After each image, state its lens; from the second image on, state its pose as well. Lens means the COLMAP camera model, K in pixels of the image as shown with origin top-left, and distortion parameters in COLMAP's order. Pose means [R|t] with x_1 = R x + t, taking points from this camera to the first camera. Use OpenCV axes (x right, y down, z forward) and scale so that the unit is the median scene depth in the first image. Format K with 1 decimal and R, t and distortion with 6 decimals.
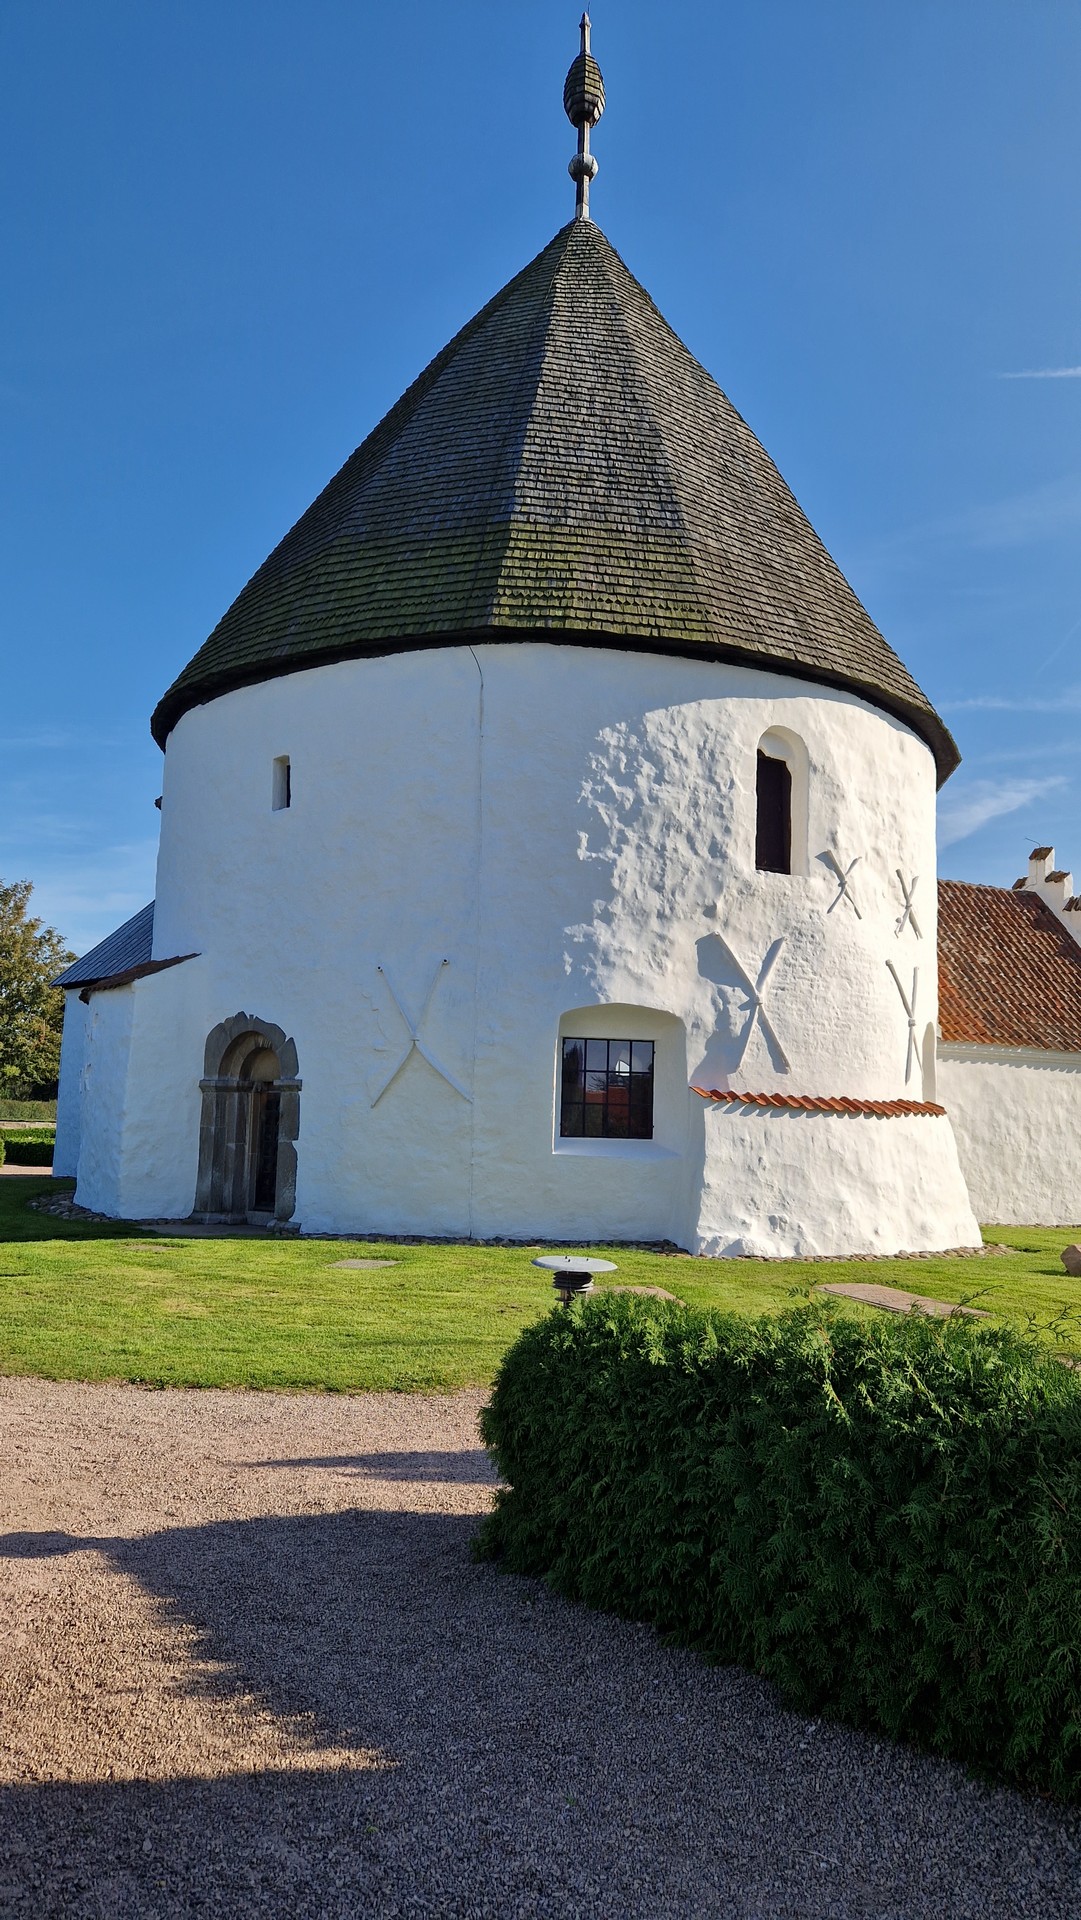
lens RADIAL K [[1292.0, 0, 549.6], [0, 1292.0, 982.3], [0, 0, 1]] dist [0.063820, -0.062618]
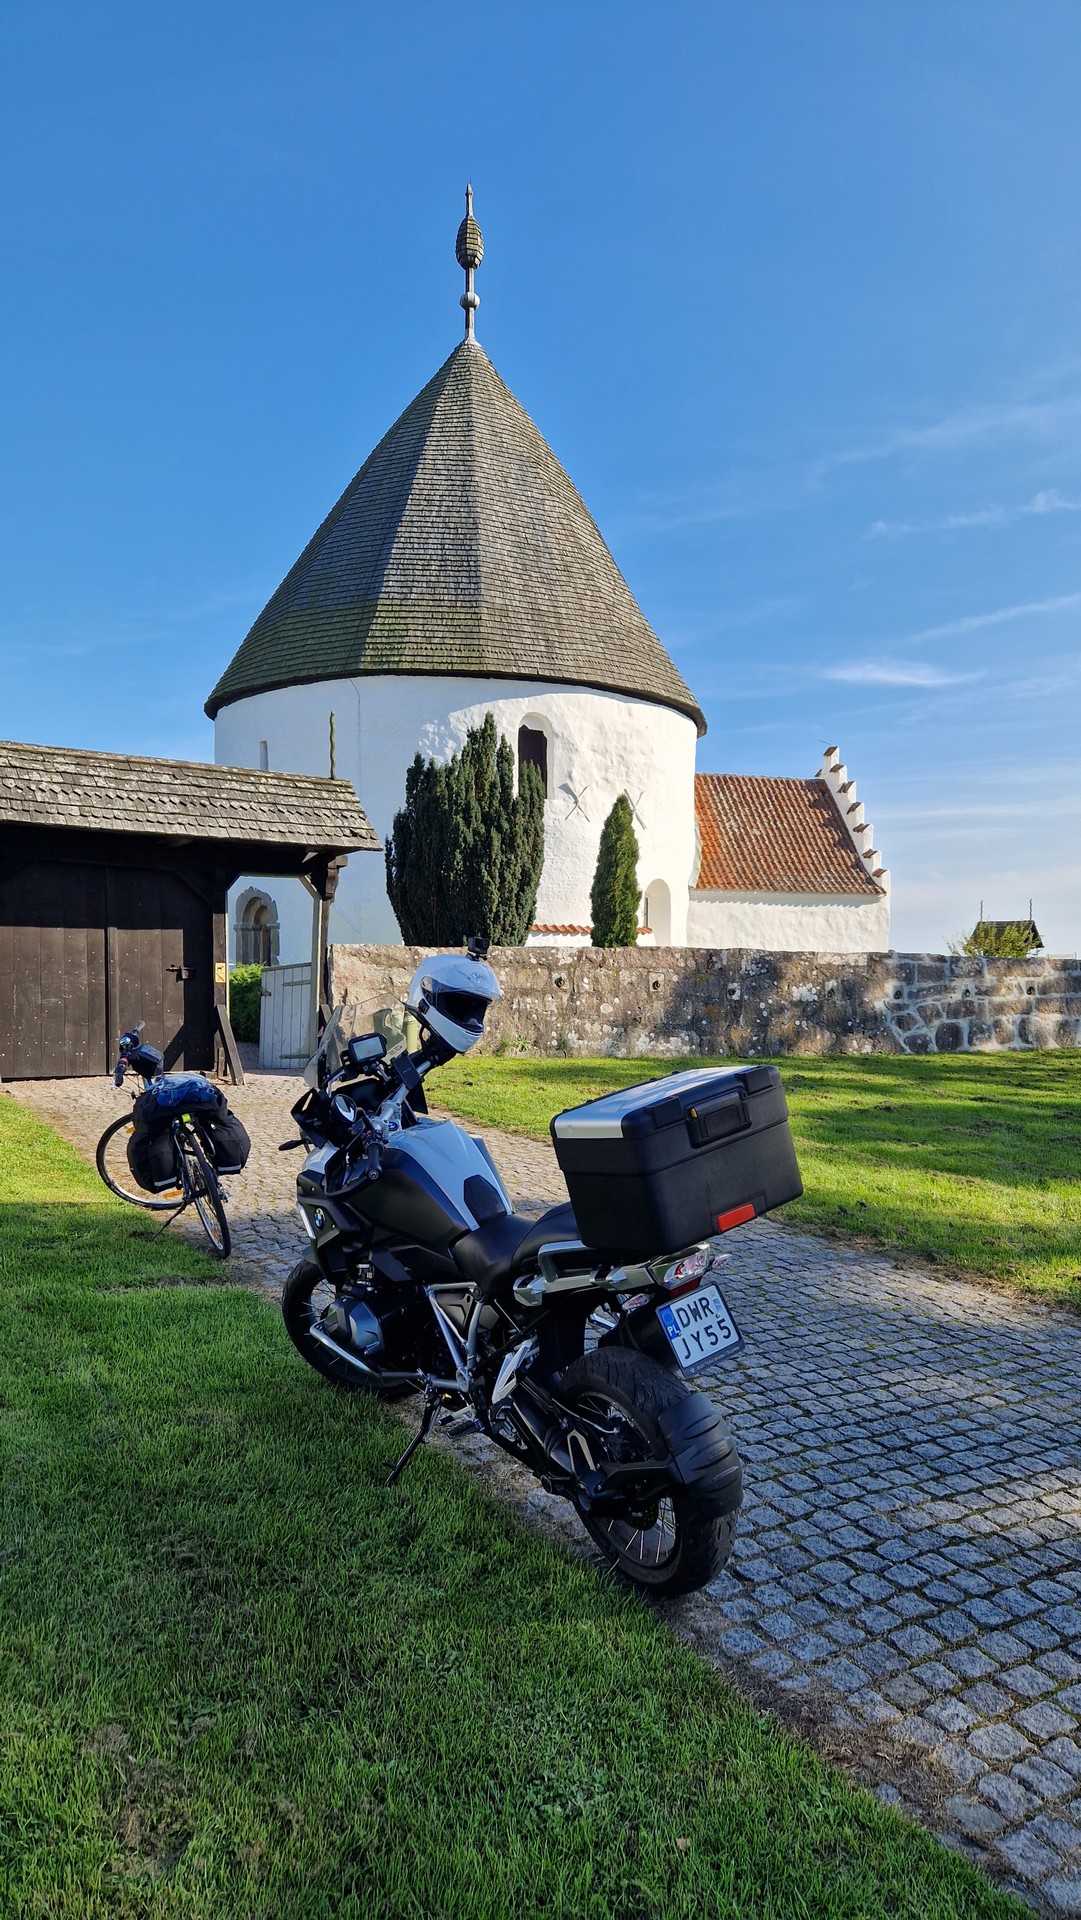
lens RADIAL K [[1293.4, 0, 535.6], [0, 1293.4, 973.6], [0, 0, 1]] dist [0.105229, -0.127969]
pose [[0.987239, -0.019829, -0.158006, 0.440626], [0.037160, 0.993510, 0.107500, -0.036303], [0.154849, -0.111999, 0.981569, -0.731399]]
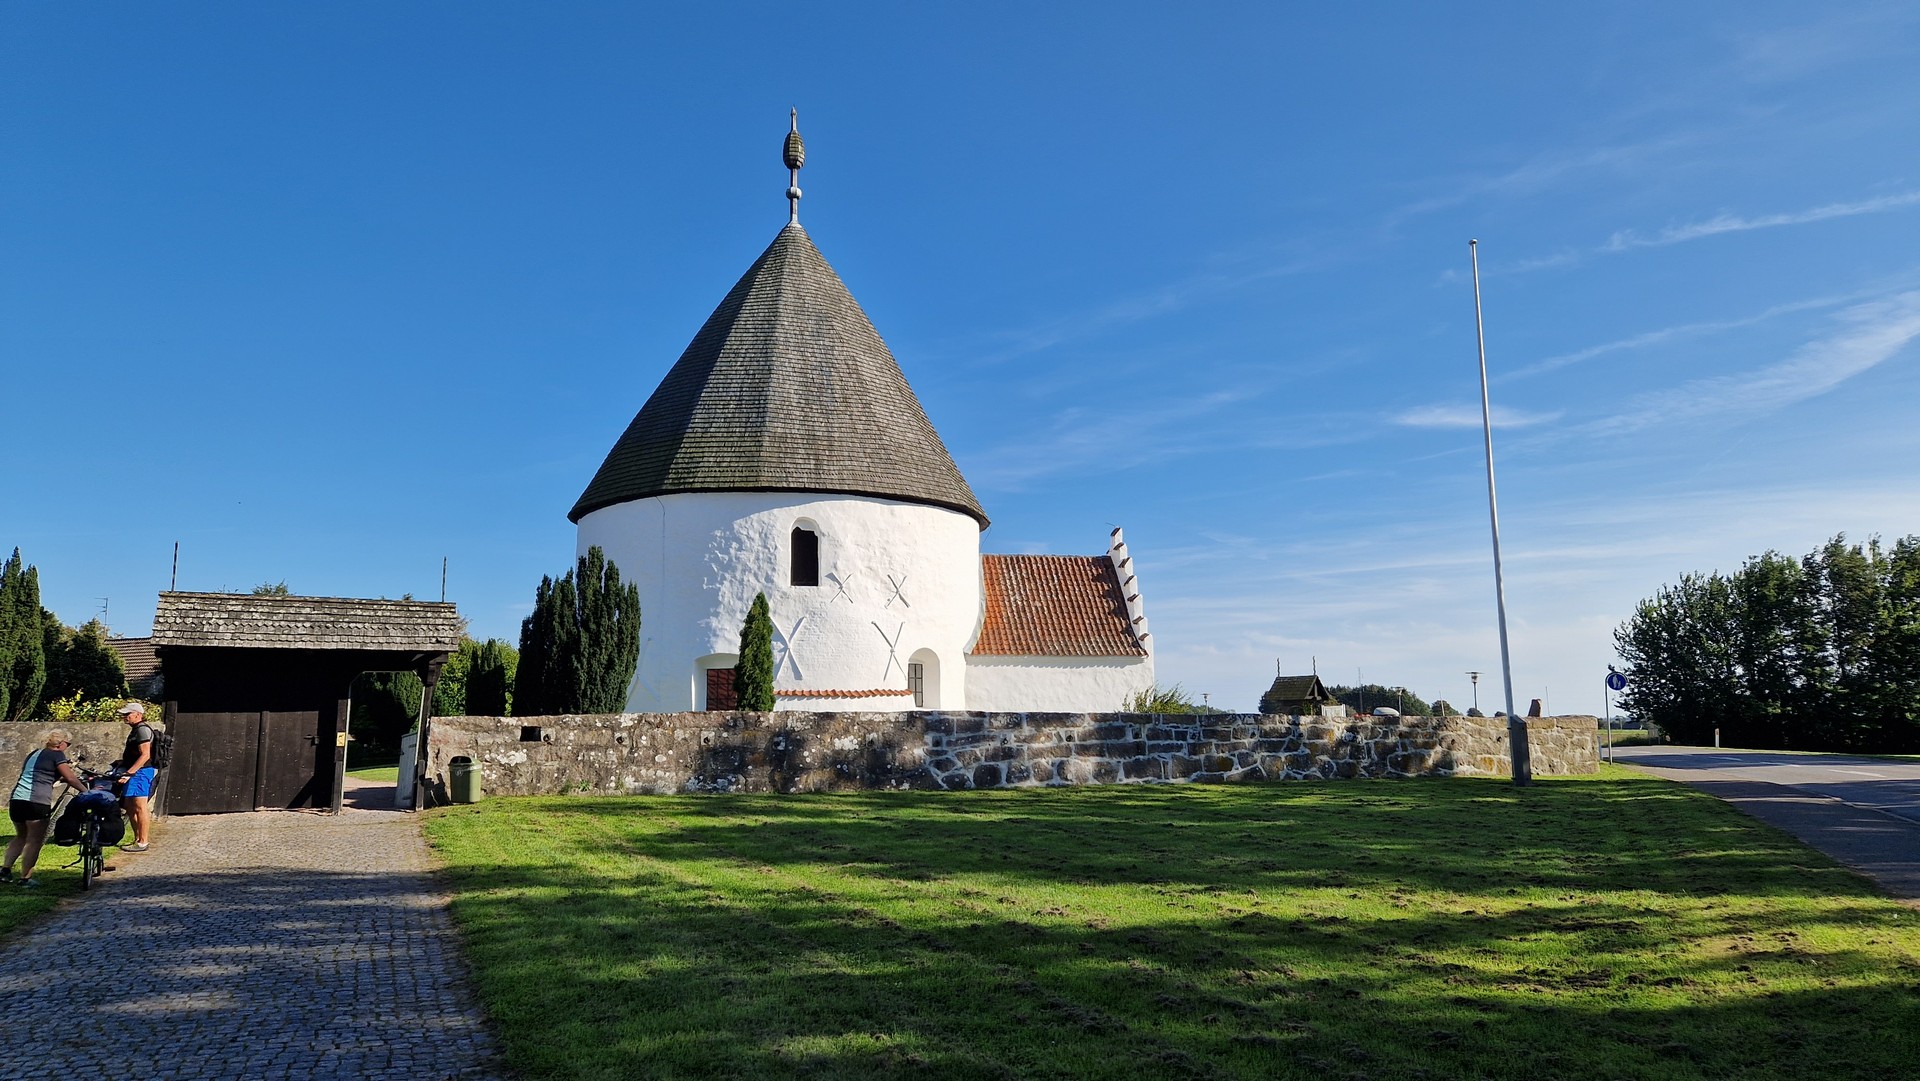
lens RADIAL K [[1293.4, 0, 962.6], [0, 1293.4, 527.6], [0, 0, 1]] dist [0.105229, -0.127969]
pose [[0.962259, -0.079321, -0.260319, 0.969753], [0.067616, 0.996269, -0.053632, -0.046679], [0.263602, 0.034006, 0.964032, -0.974640]]
